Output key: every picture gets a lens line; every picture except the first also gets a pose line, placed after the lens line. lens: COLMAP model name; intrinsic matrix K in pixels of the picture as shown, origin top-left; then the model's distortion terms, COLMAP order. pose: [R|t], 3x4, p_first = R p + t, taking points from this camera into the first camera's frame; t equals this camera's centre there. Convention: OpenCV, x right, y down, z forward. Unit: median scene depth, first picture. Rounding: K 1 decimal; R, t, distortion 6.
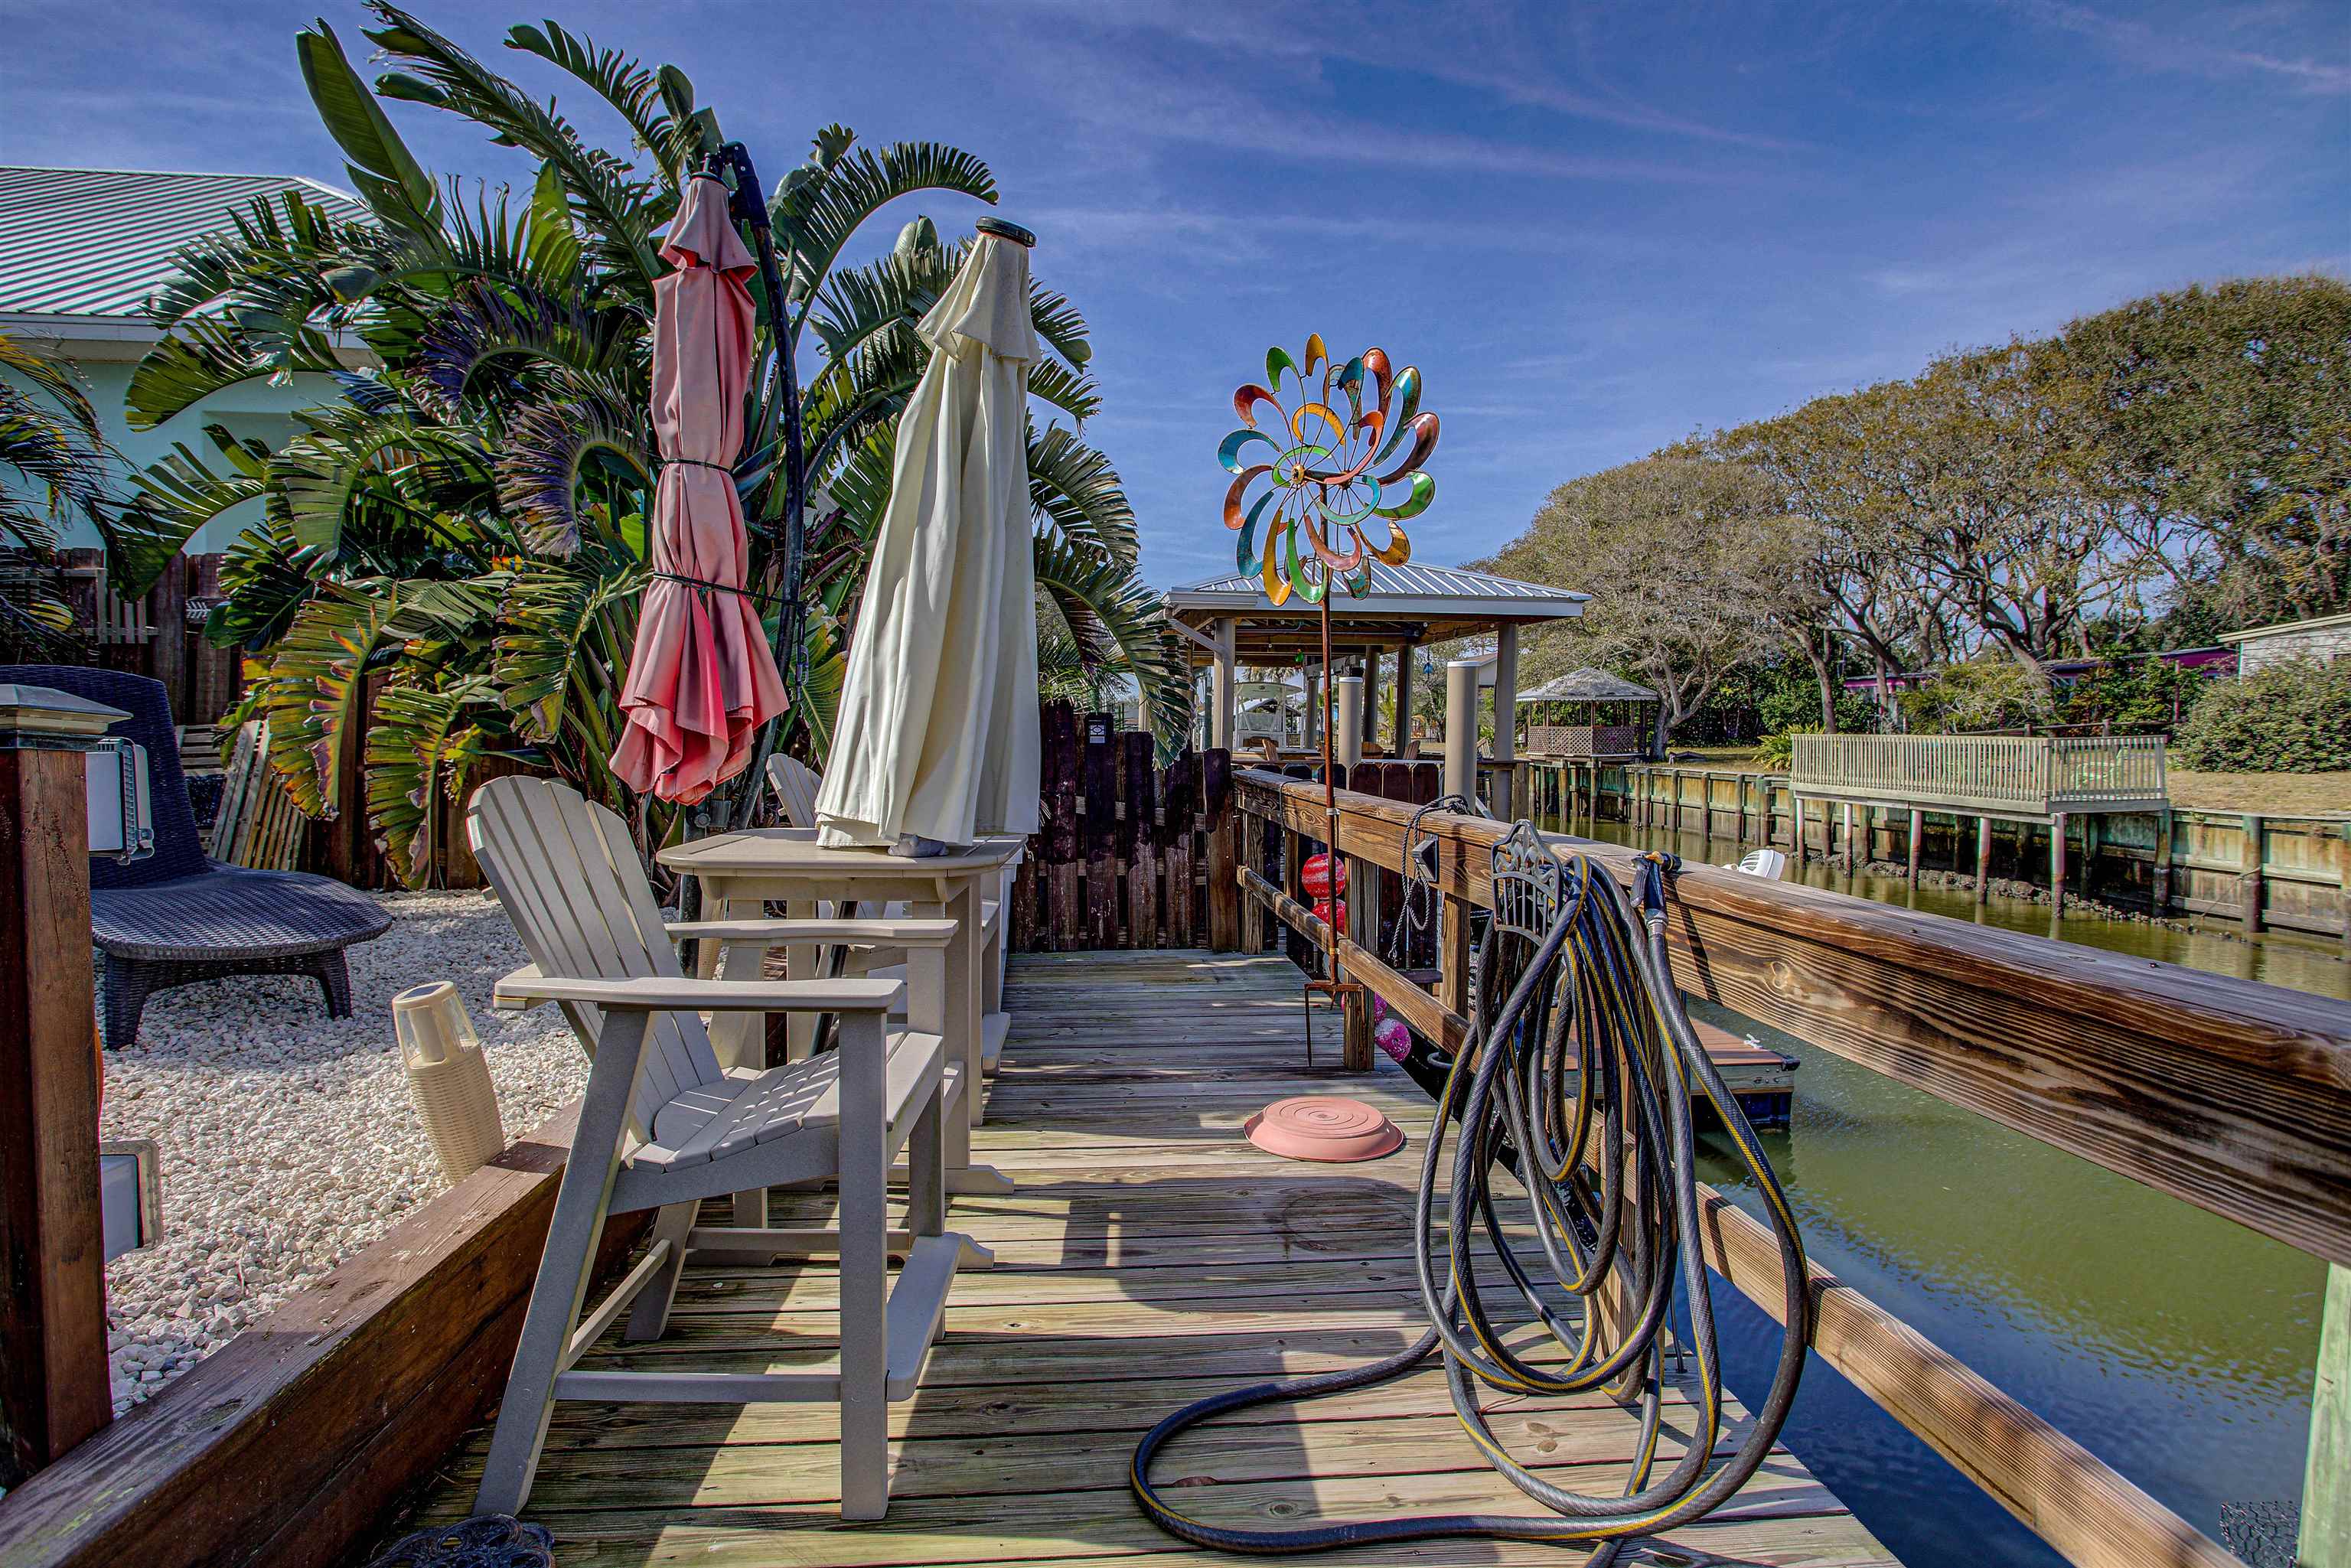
lens RADIAL K [[1178.4, 0, 1166.4], [0, 1178.4, 786.0], [0, 0, 1]] dist [-0.022176, 0.007143]
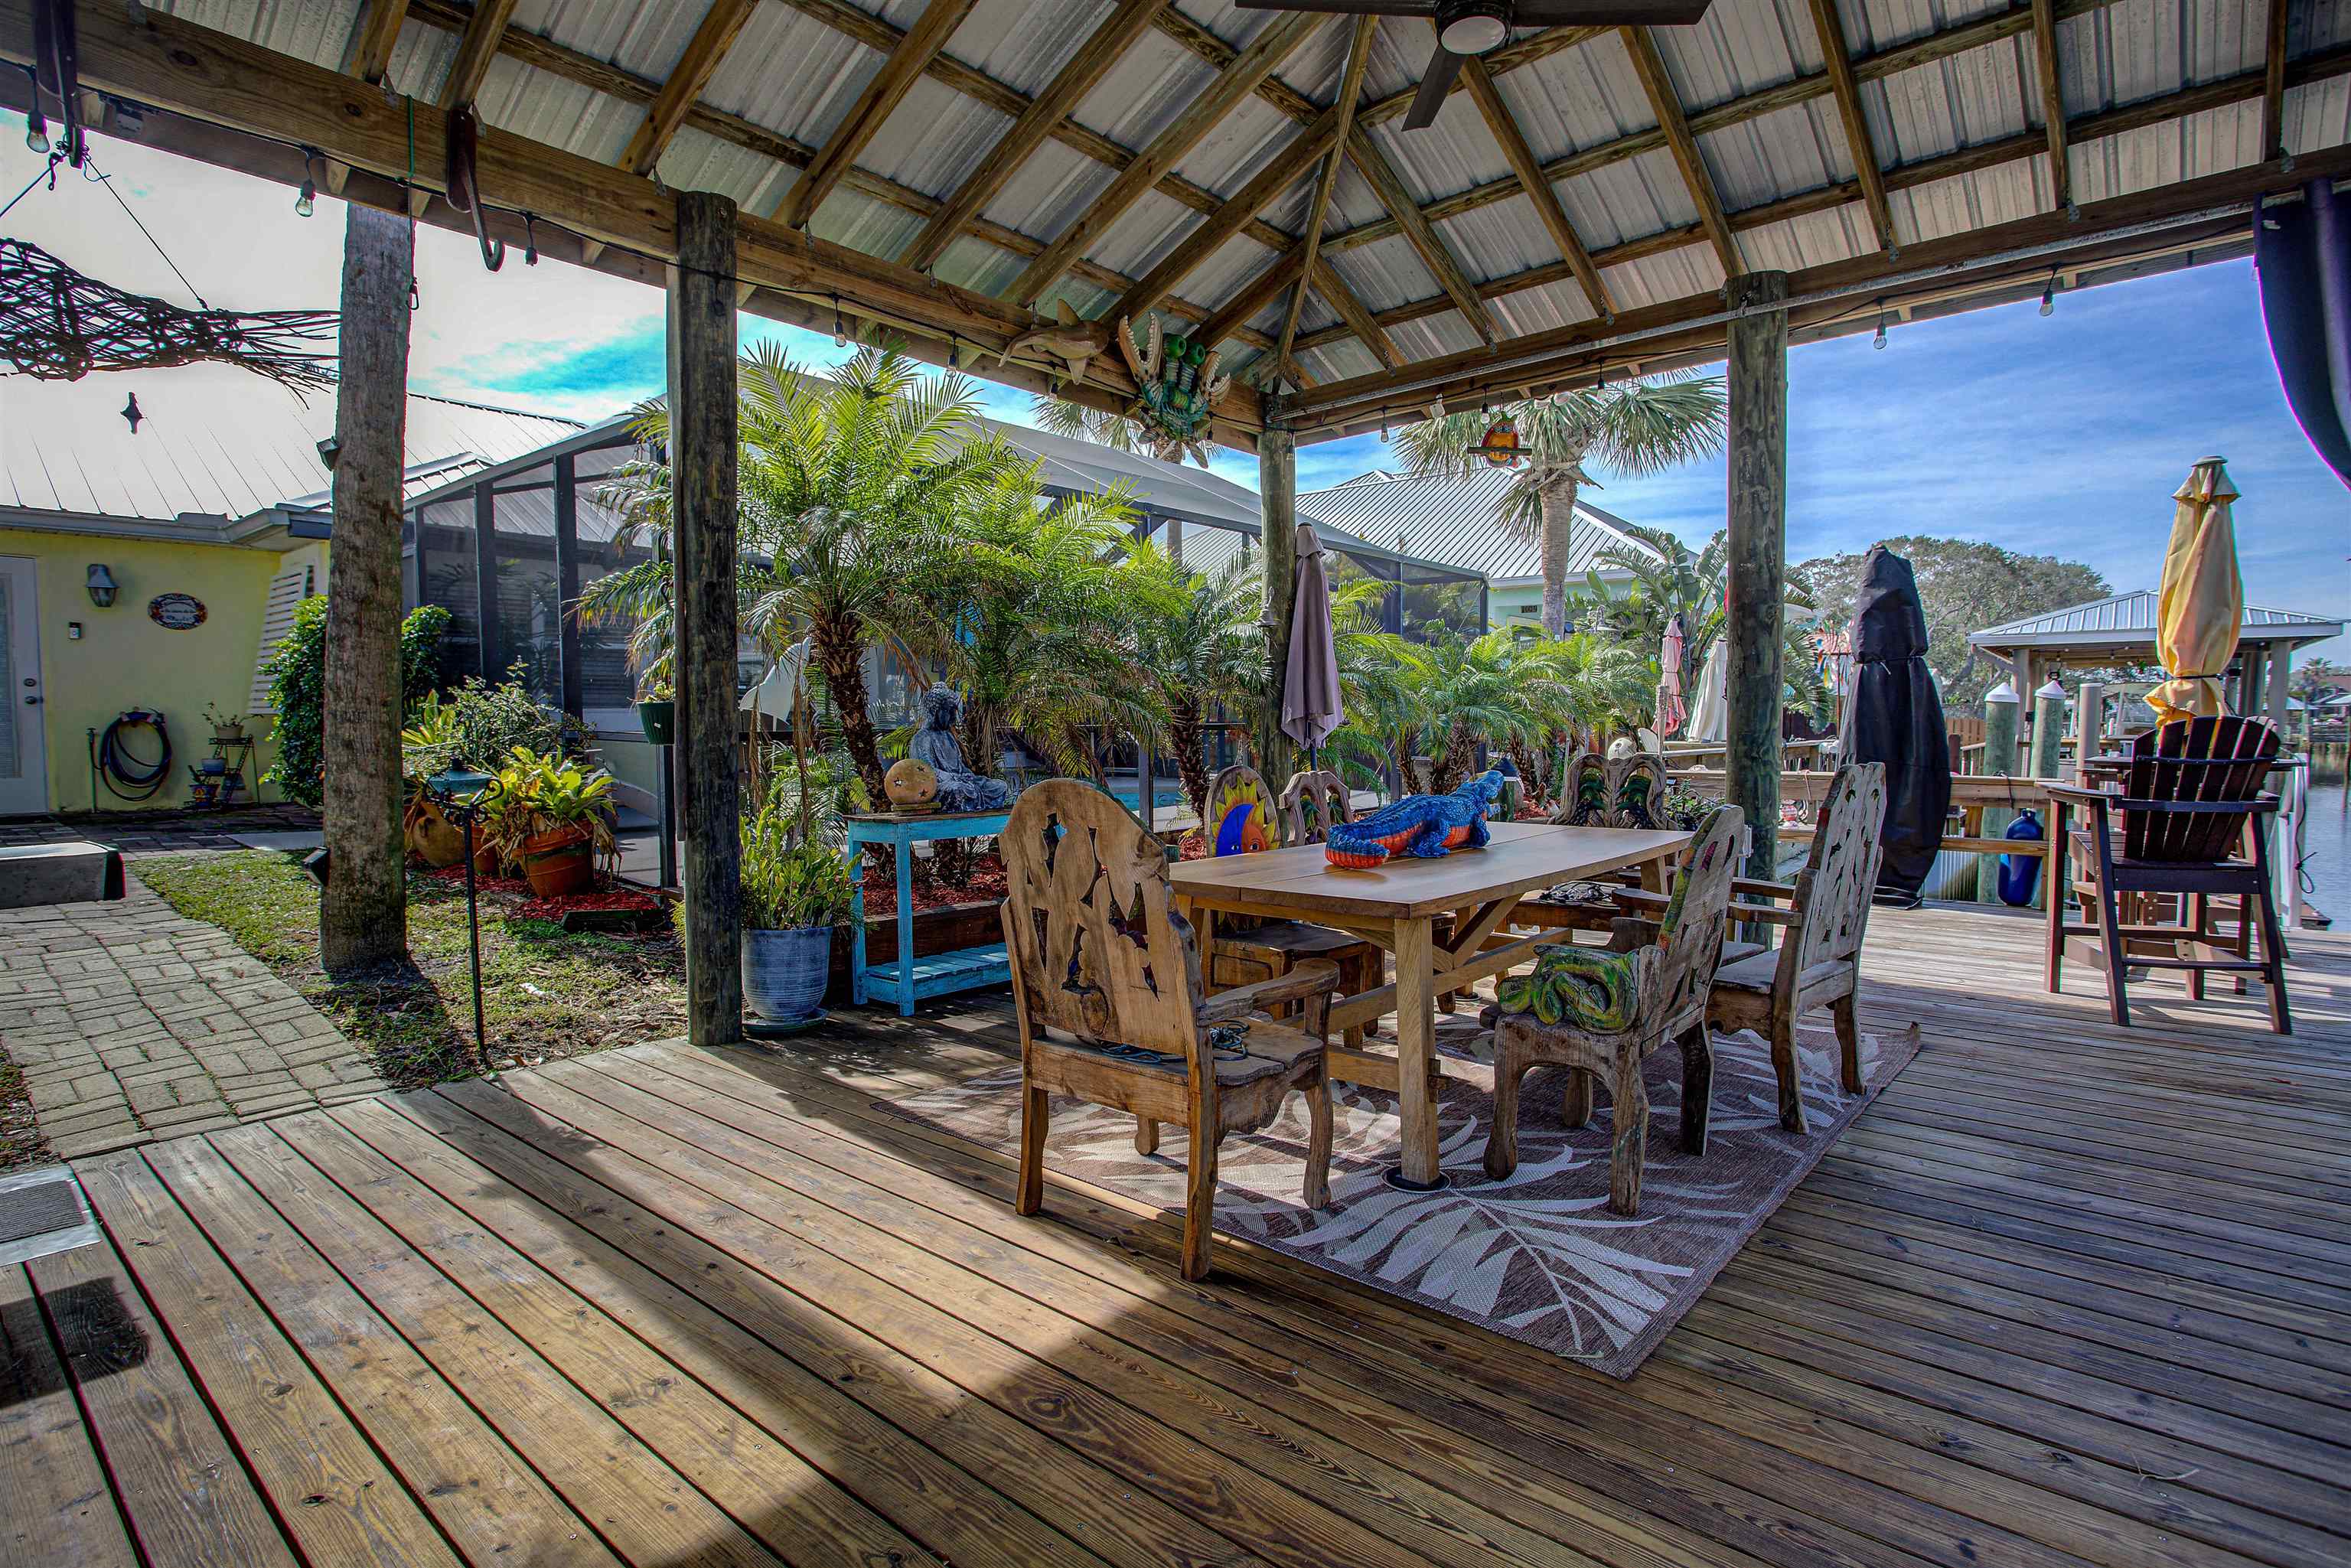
lens RADIAL K [[1178.4, 0, 1166.4], [0, 1178.4, 786.0], [0, 0, 1]] dist [-0.022176, 0.007143]
pose [[0.705209, 0.034504, -0.708159, 0.923102], [-0.030508, 0.999367, 0.018313, 0.112328], [0.708342, 0.008690, 0.705816, -2.279366]]
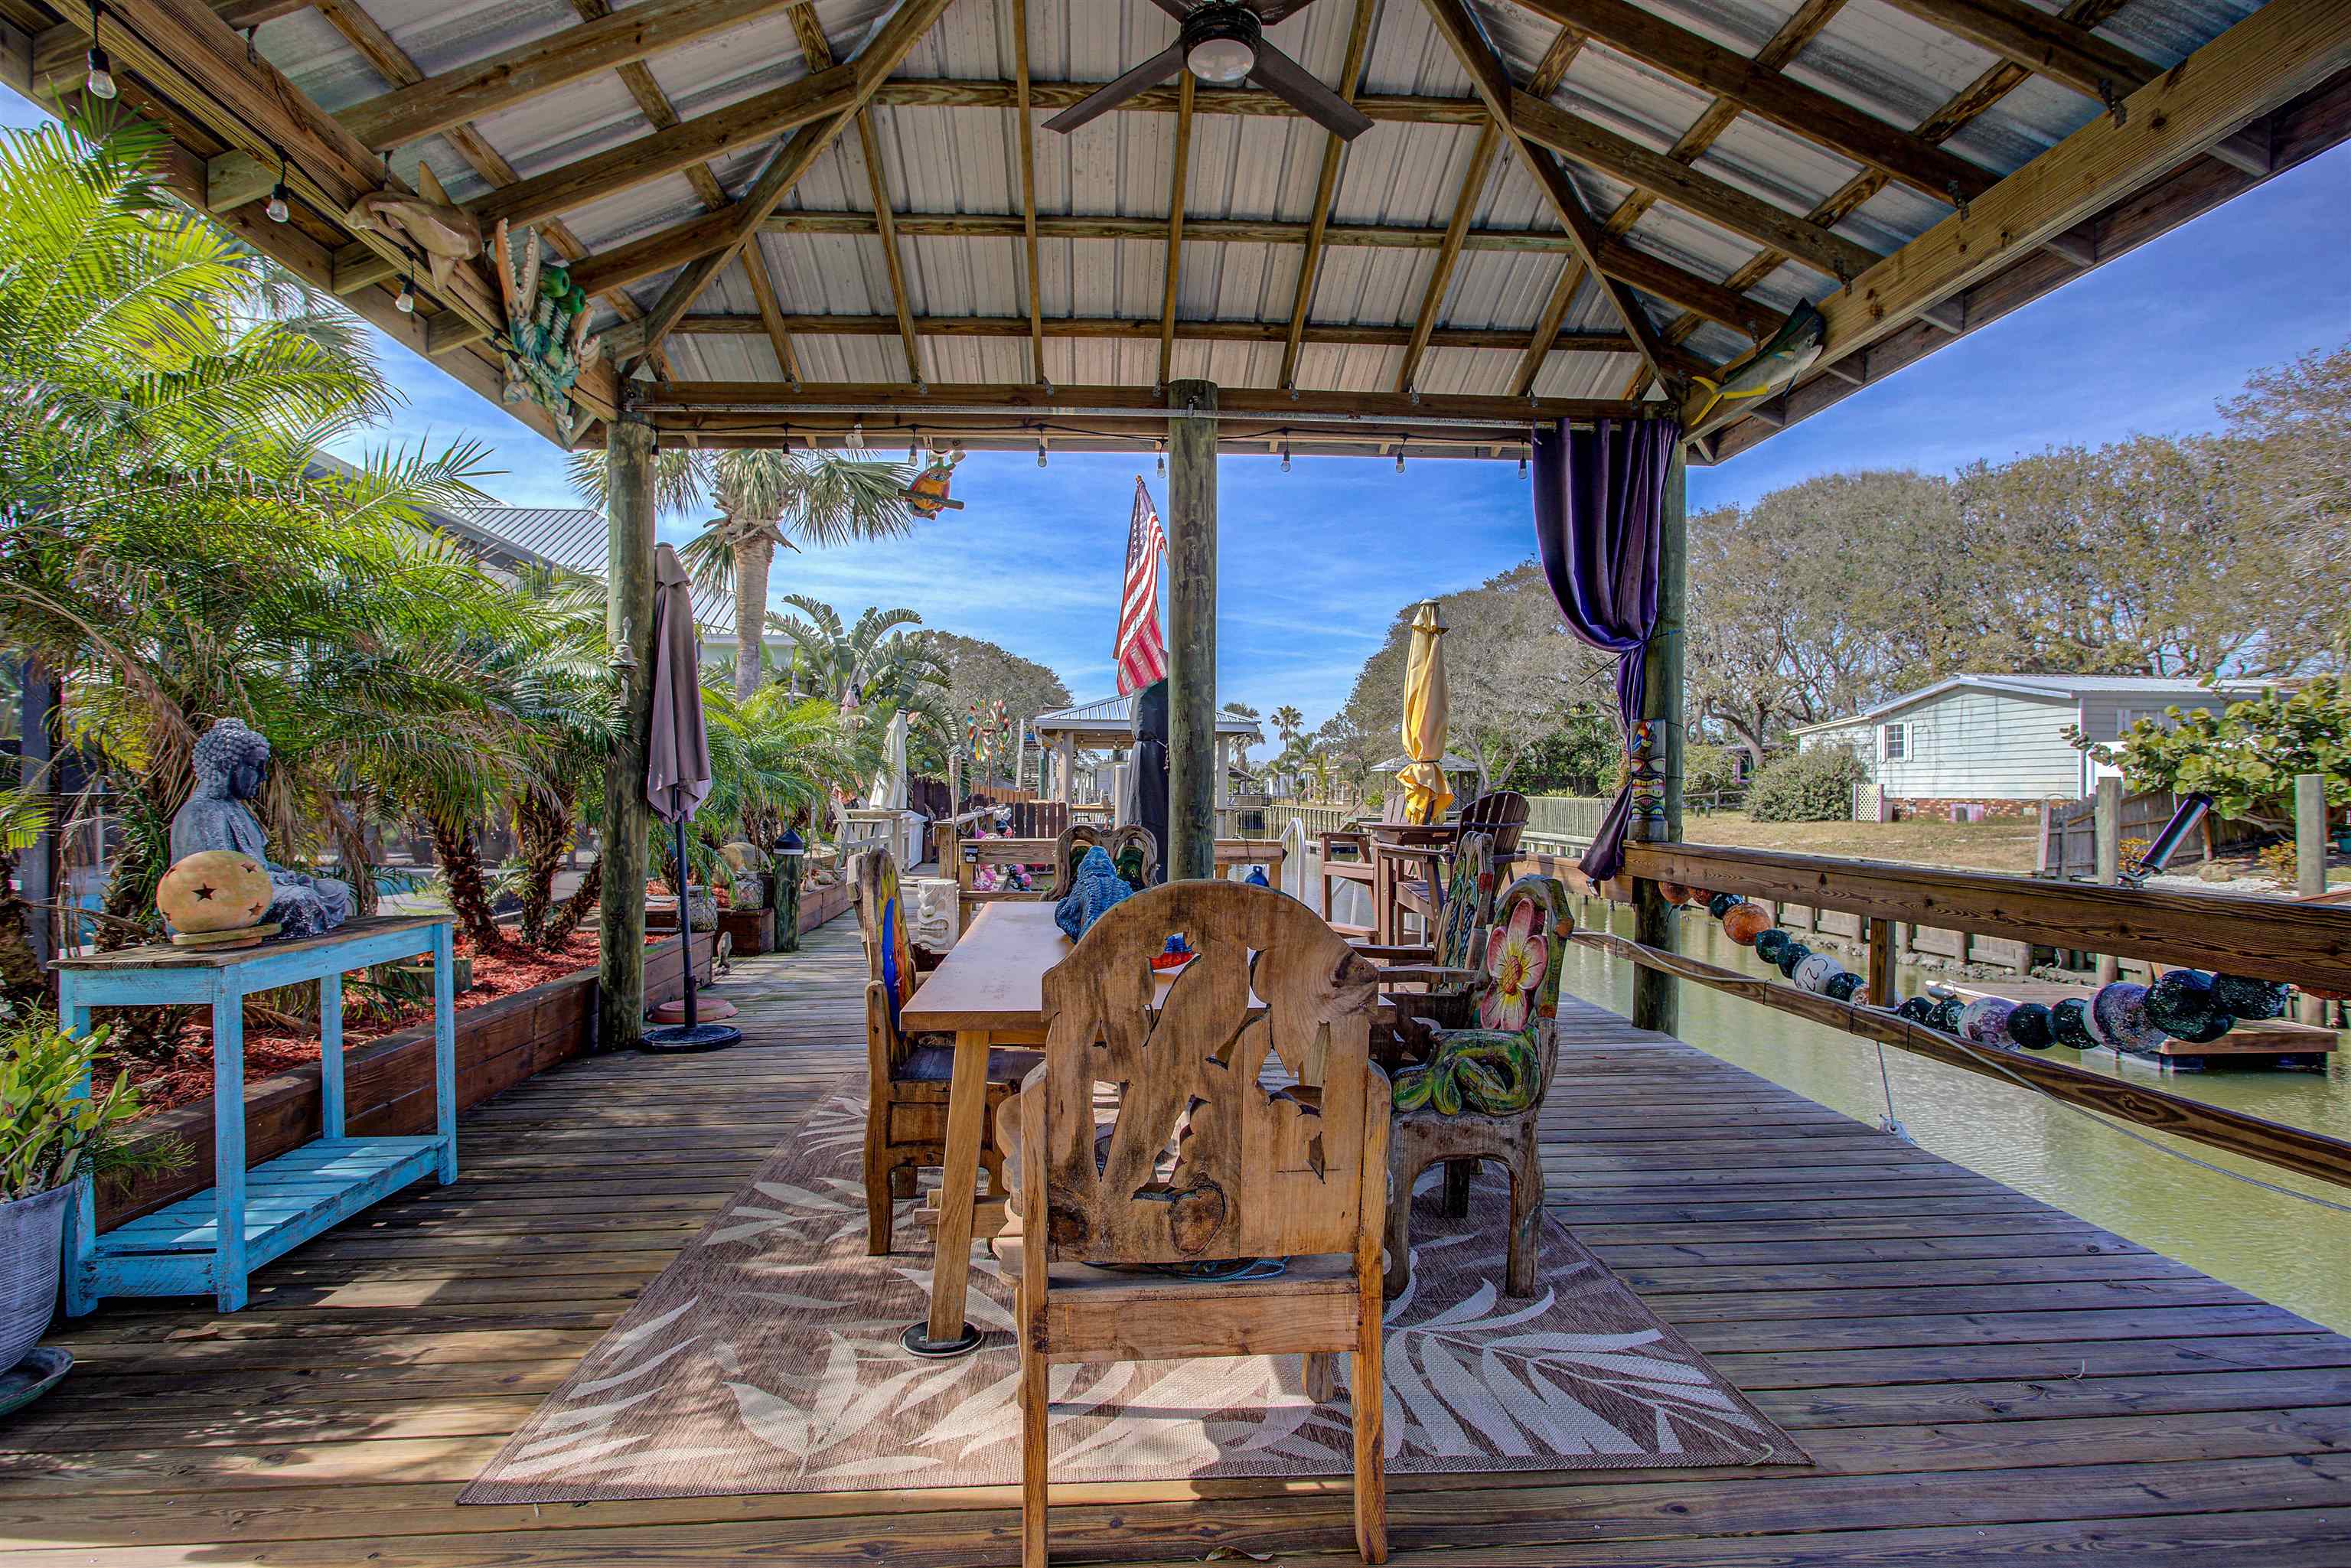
lens RADIAL K [[1178.4, 0, 1166.4], [0, 1178.4, 786.0], [0, 0, 1]] dist [-0.022176, 0.007143]
pose [[0.999983, 0.005192, -0.002646, 0.563224], [-0.005325, 0.998578, -0.053044, 0.111074], [0.002367, 0.053058, 0.998589, -2.290489]]
